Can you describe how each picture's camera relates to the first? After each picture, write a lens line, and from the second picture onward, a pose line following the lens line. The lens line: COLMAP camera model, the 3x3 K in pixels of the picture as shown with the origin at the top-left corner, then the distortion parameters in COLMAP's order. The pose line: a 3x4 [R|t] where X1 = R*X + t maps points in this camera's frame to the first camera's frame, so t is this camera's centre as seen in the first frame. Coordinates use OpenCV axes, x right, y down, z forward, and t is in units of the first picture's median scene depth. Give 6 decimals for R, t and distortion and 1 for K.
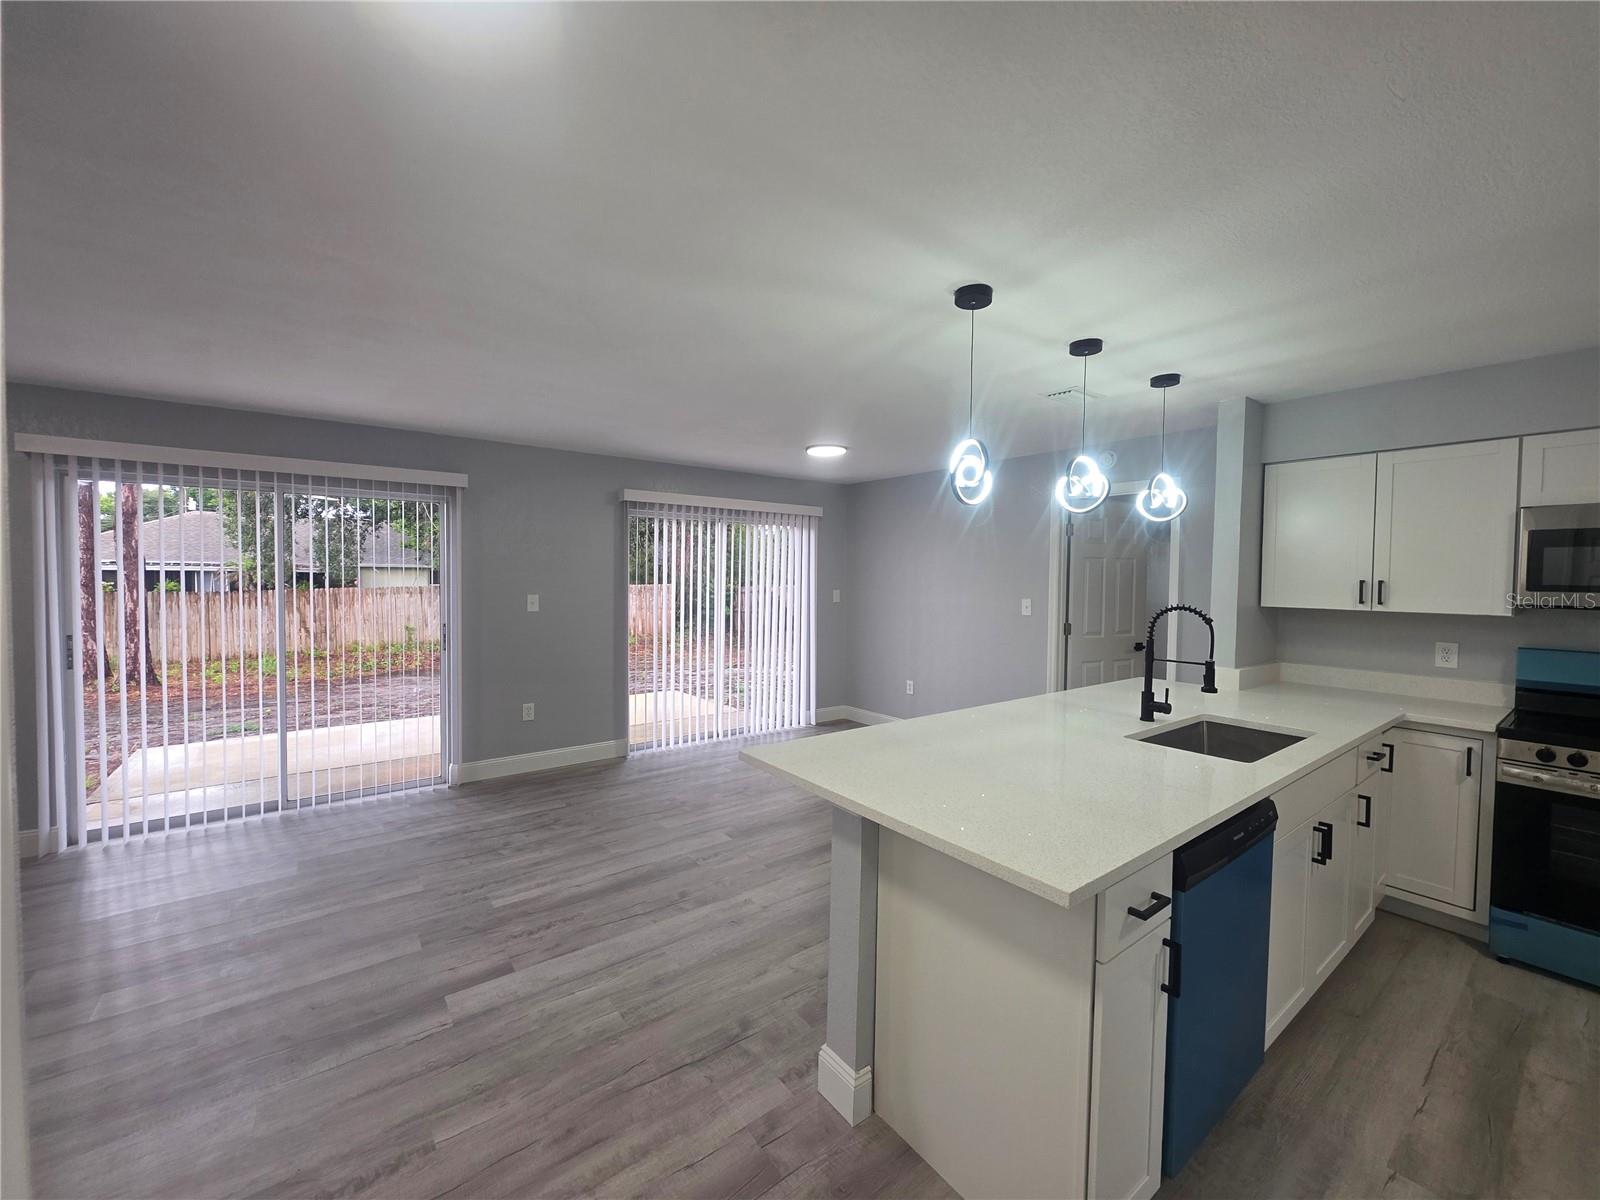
lens RADIAL K [[637.8, 0, 803.1], [0, 637.8, 593.6], [0, 0, 1]] dist [-0.001212, 0.000447]
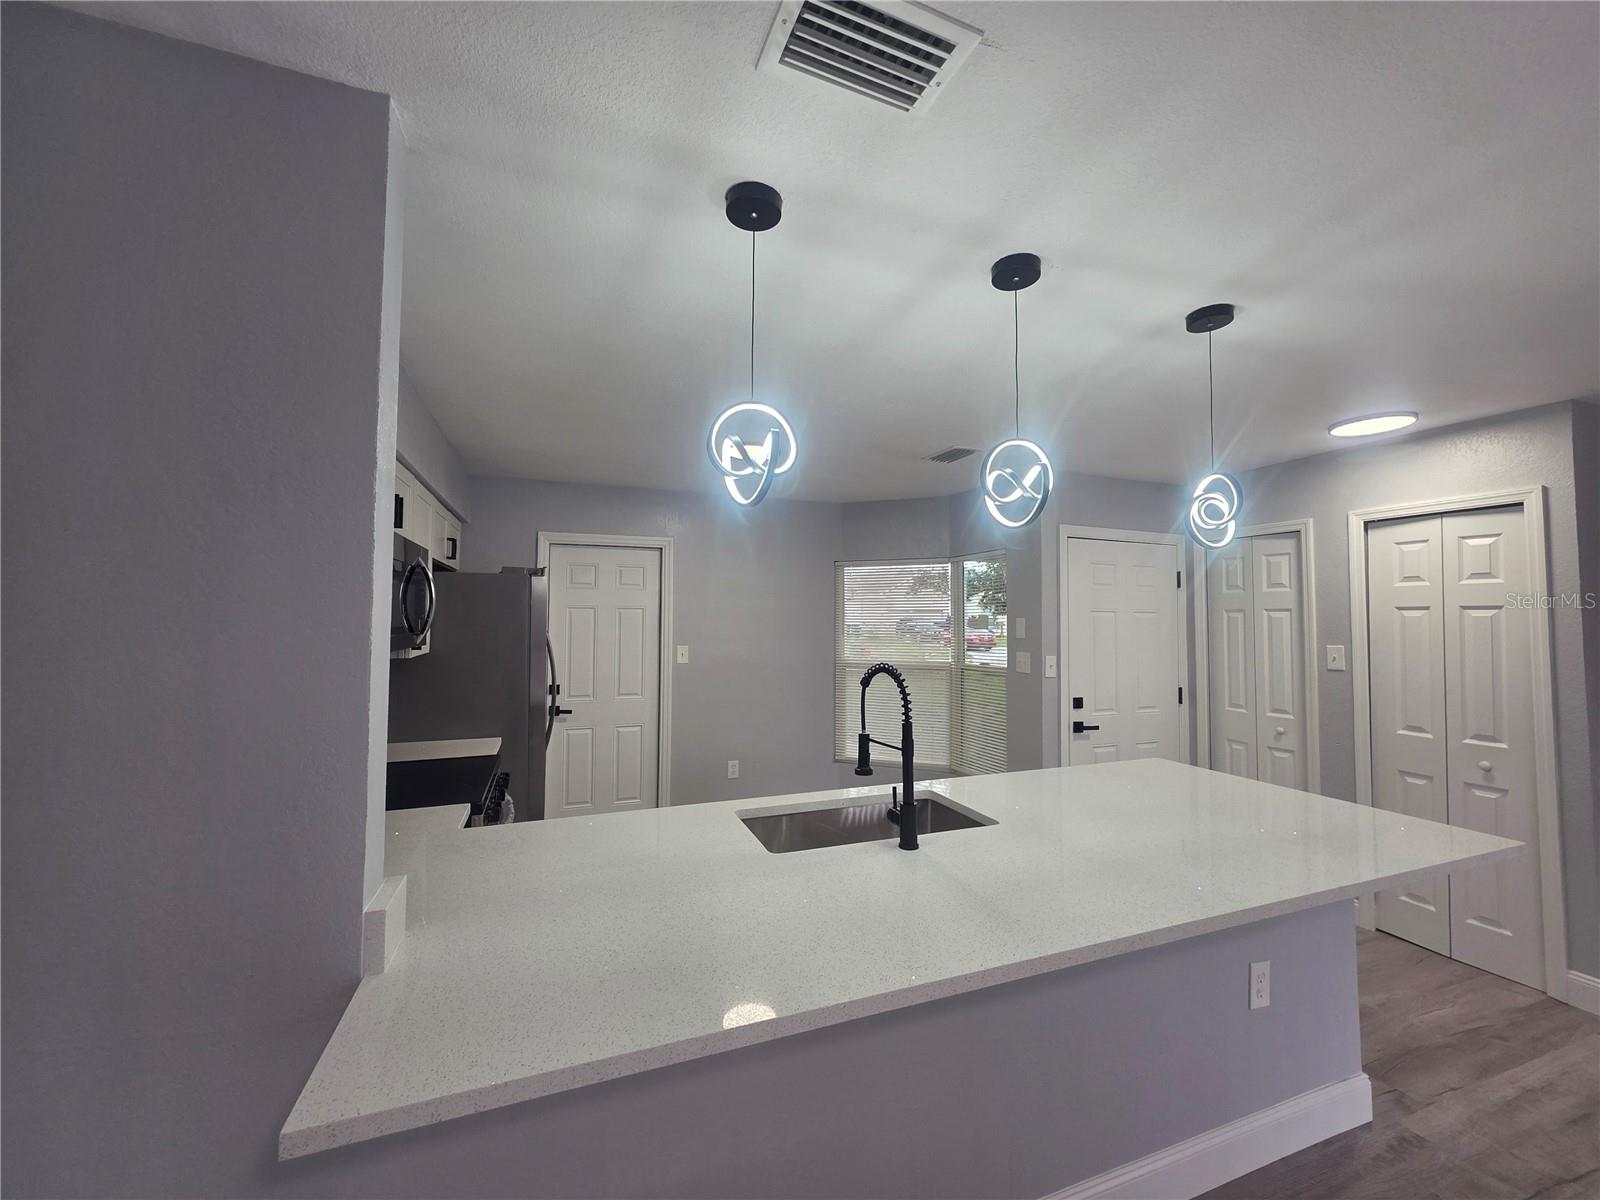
lens RADIAL K [[639.6, 0, 804.7], [0, 639.6, 593.6], [0, 0, 1]] dist [-0.001787, 0.001051]
pose [[-0.960243, -0.005250, 0.279117, 0.376282], [-0.008161, 0.999924, -0.009270, -0.043022], [-0.279047, -0.011180, -0.960212, 1.356385]]
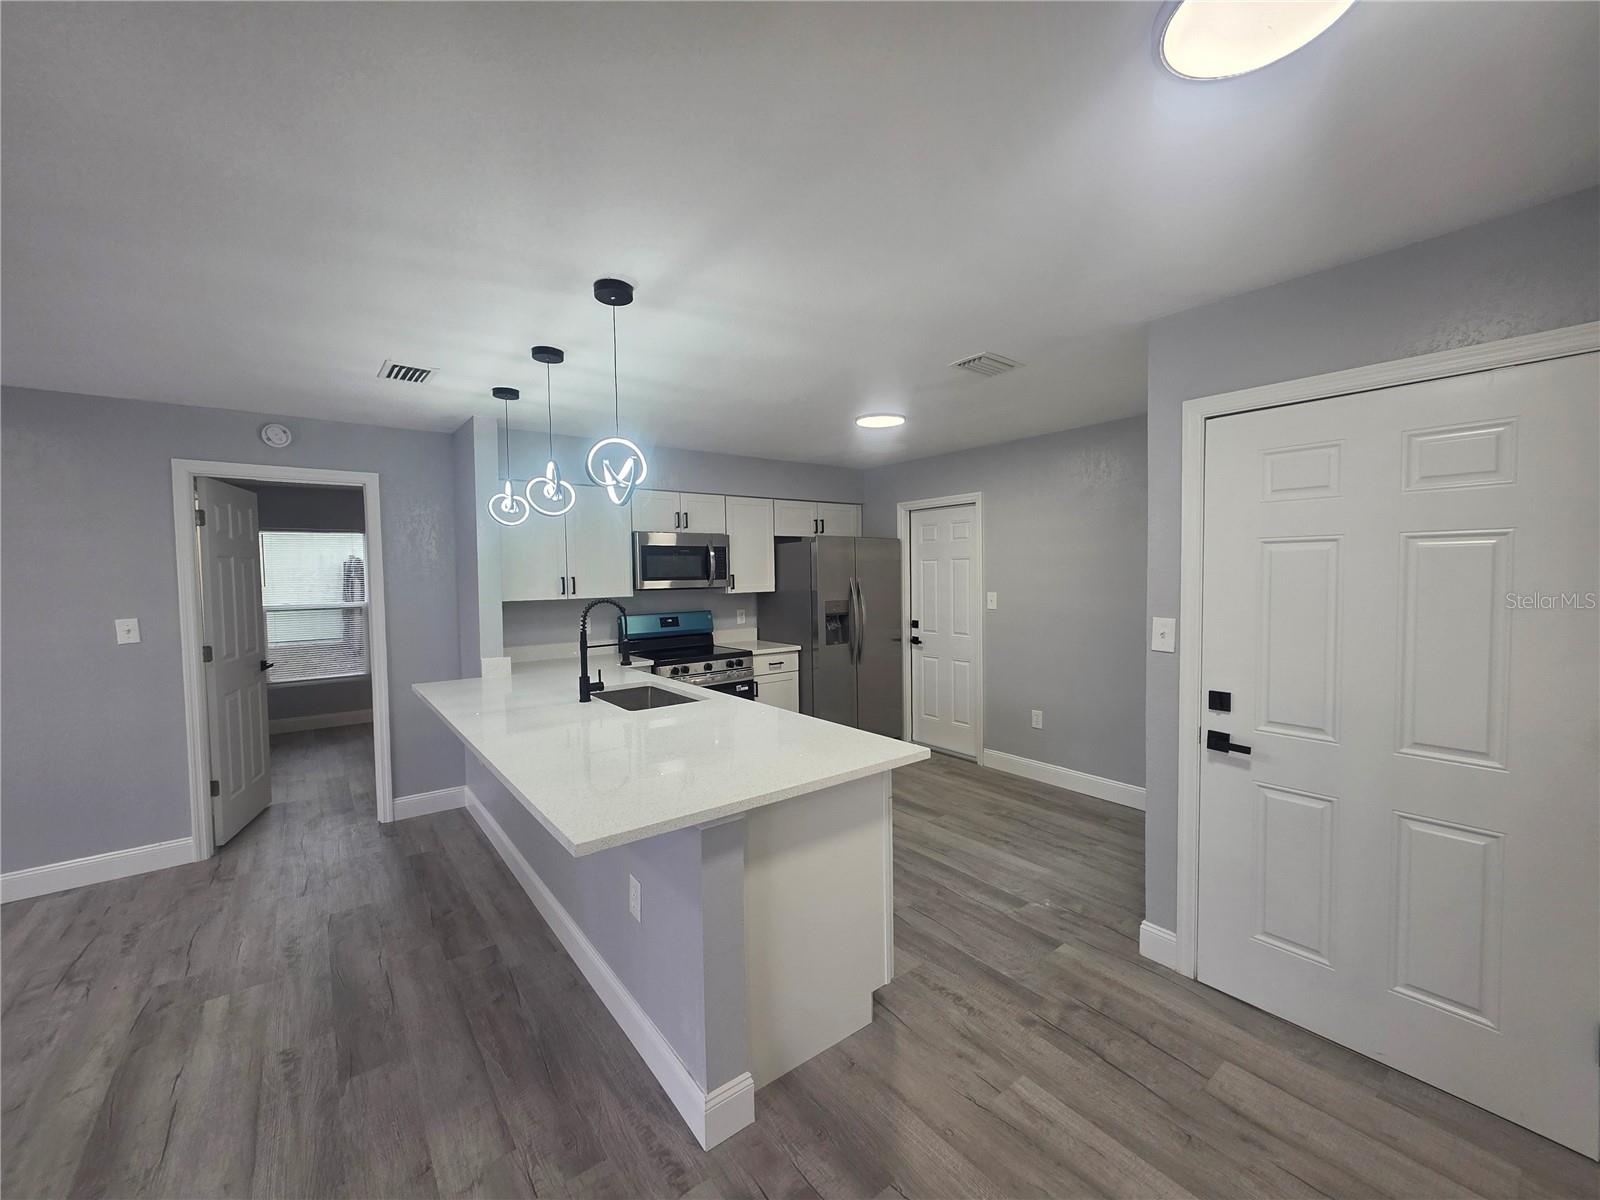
lens RADIAL K [[642.4, 0, 805.7], [0, 642.4, 598.4], [0, 0, 1]] dist [-0.000143, -0.000052]
pose [[-0.009866, -0.052141, 0.998591, -0.499255], [0.046034, 0.997557, 0.052541, -0.023588], [-0.998891, 0.046487, -0.007442, 0.492710]]
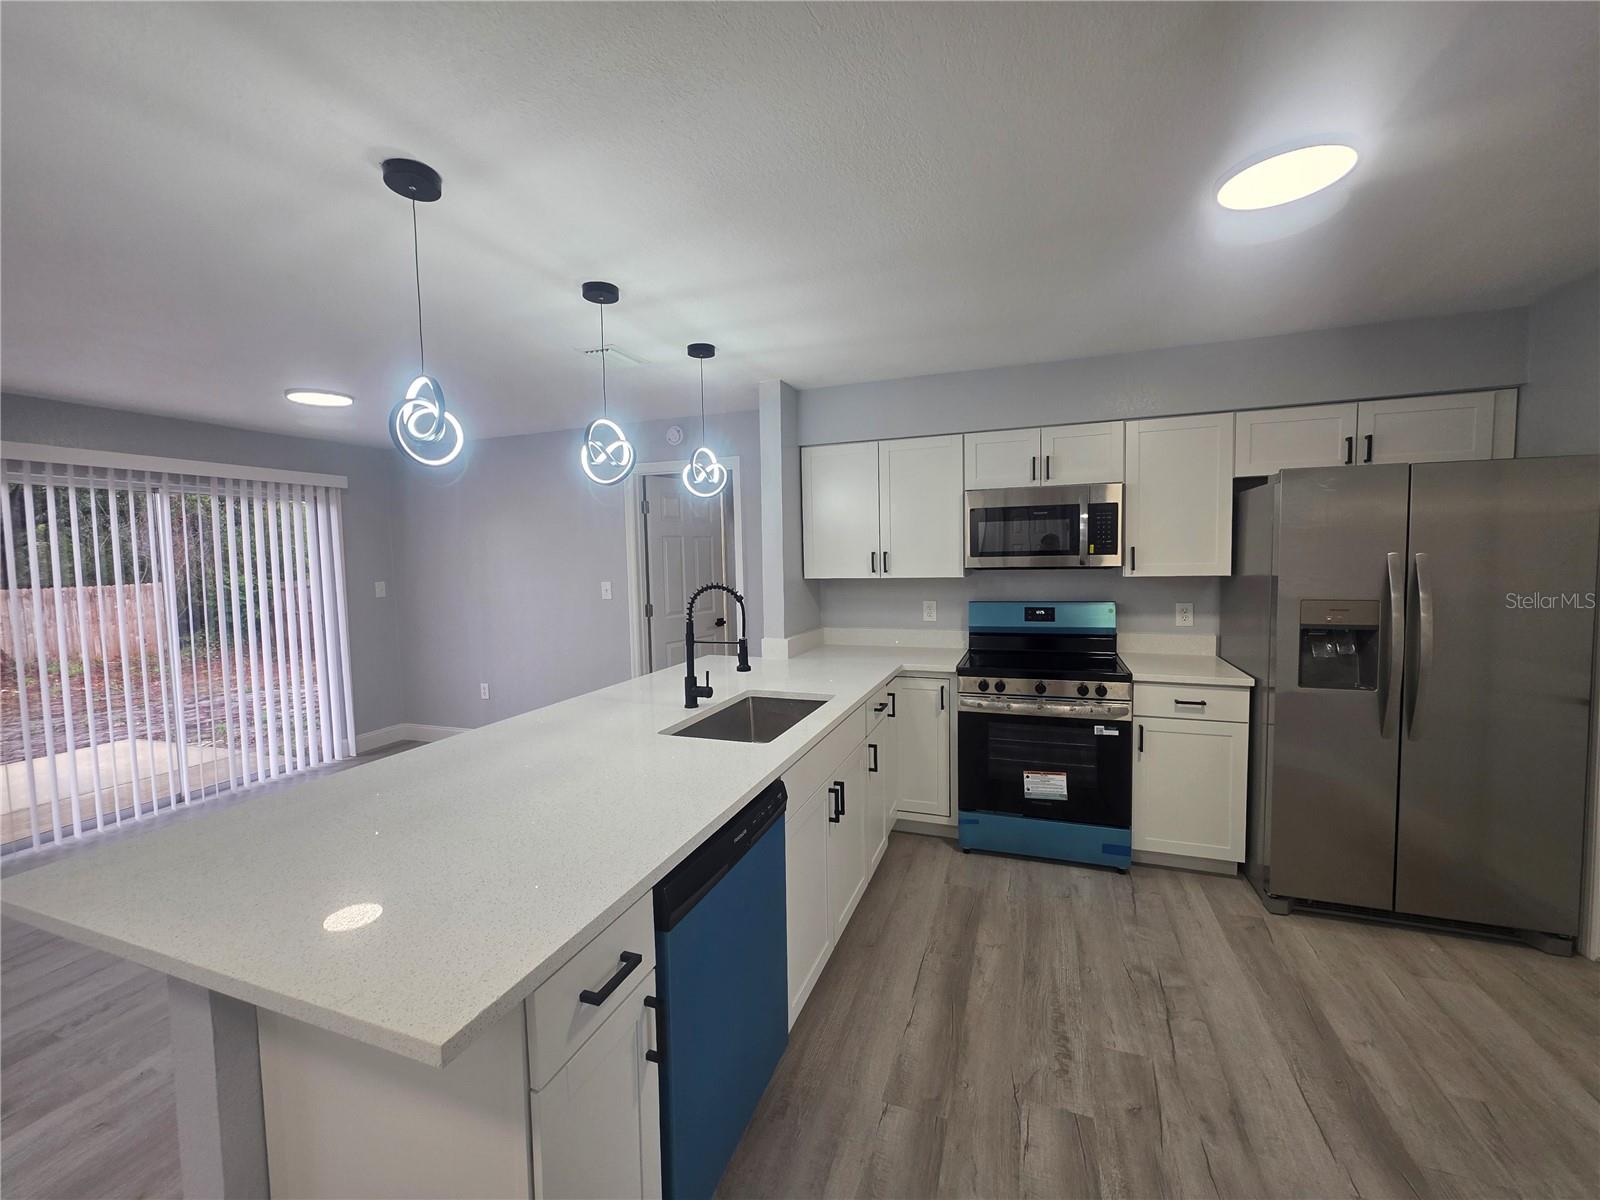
lens RADIAL K [[639.1, 0, 804.3], [0, 639.1, 593.5], [0, 0, 1]] dist [-0.001850, 0.000333]
pose [[0.842385, -0.062745, 0.535211, 0.150406], [0.046930, 0.997967, 0.043131, -0.001511], [-0.536829, -0.011216, 0.843617, 0.092381]]
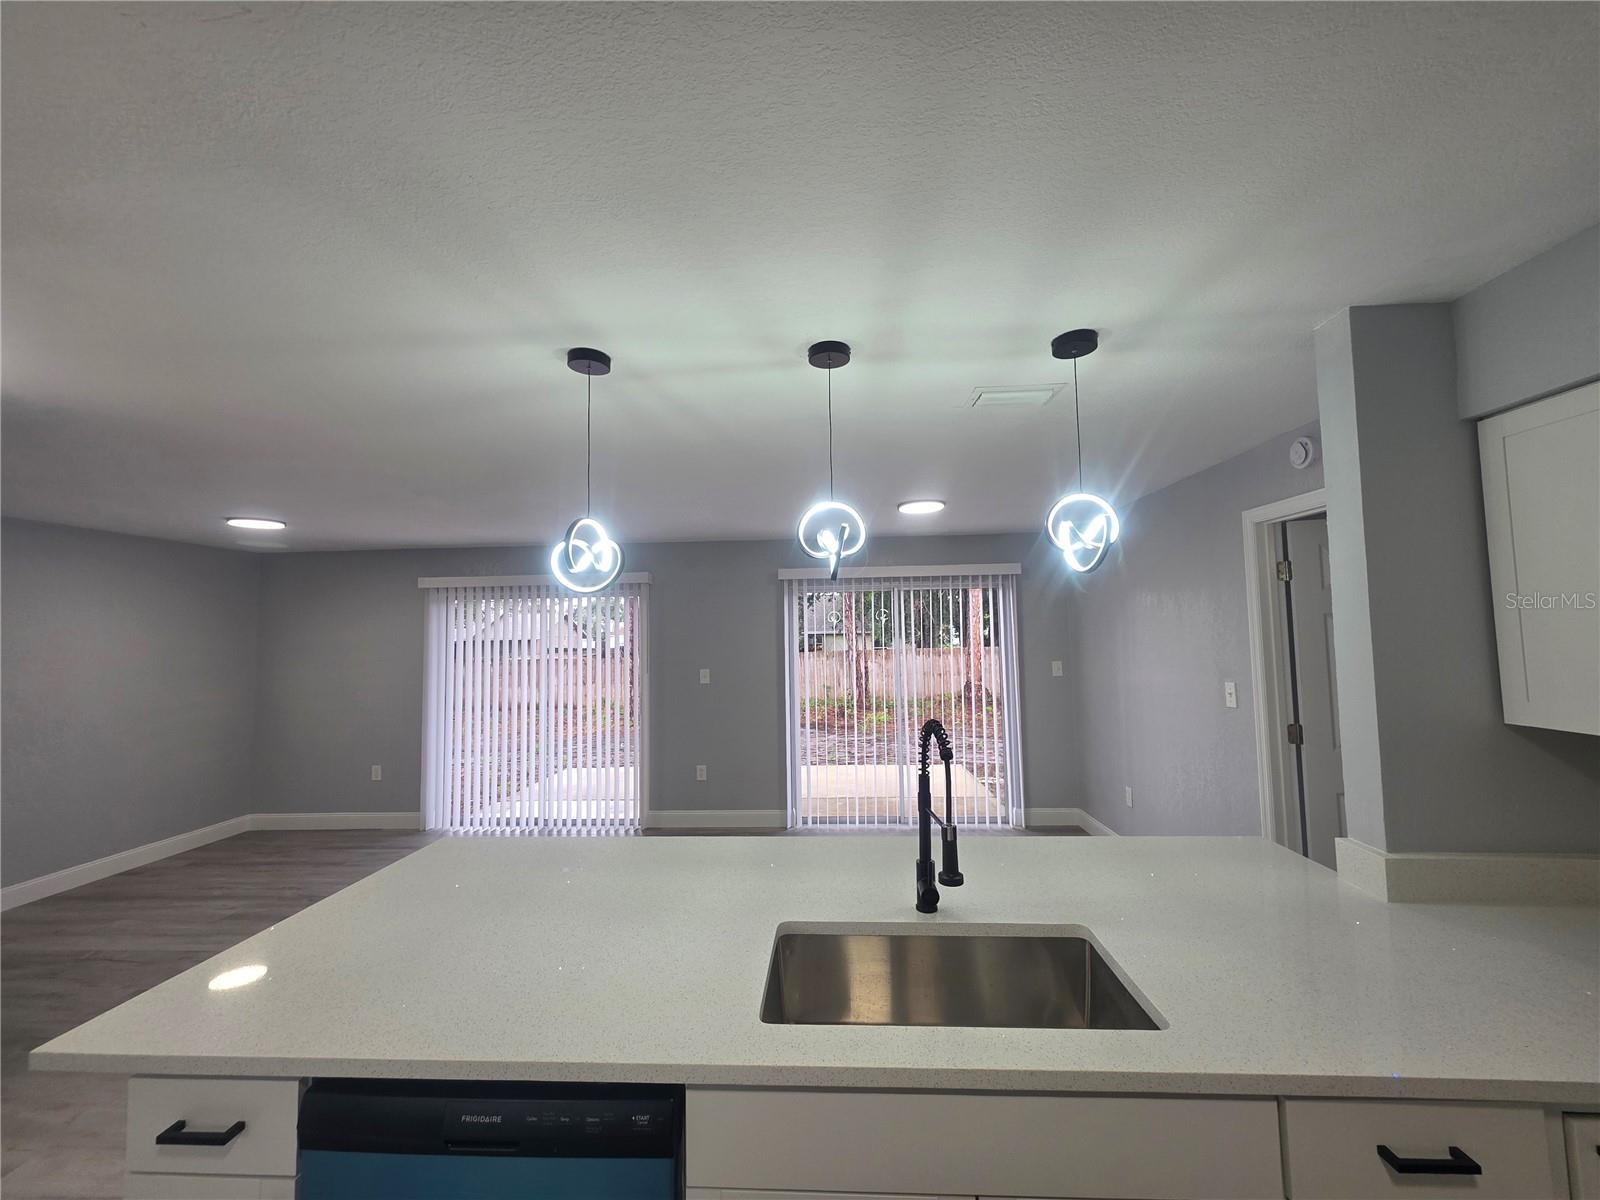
lens RADIAL K [[637.8, 0, 803.1], [0, 637.8, 593.6], [0, 0, 1]] dist [-0.001212, 0.000447]
pose [[0.763263, -0.066548, -0.642652, 0.703849], [0.007906, 0.995569, -0.093703, -0.037149], [0.646040, 0.066439, 0.760407, 0.358712]]
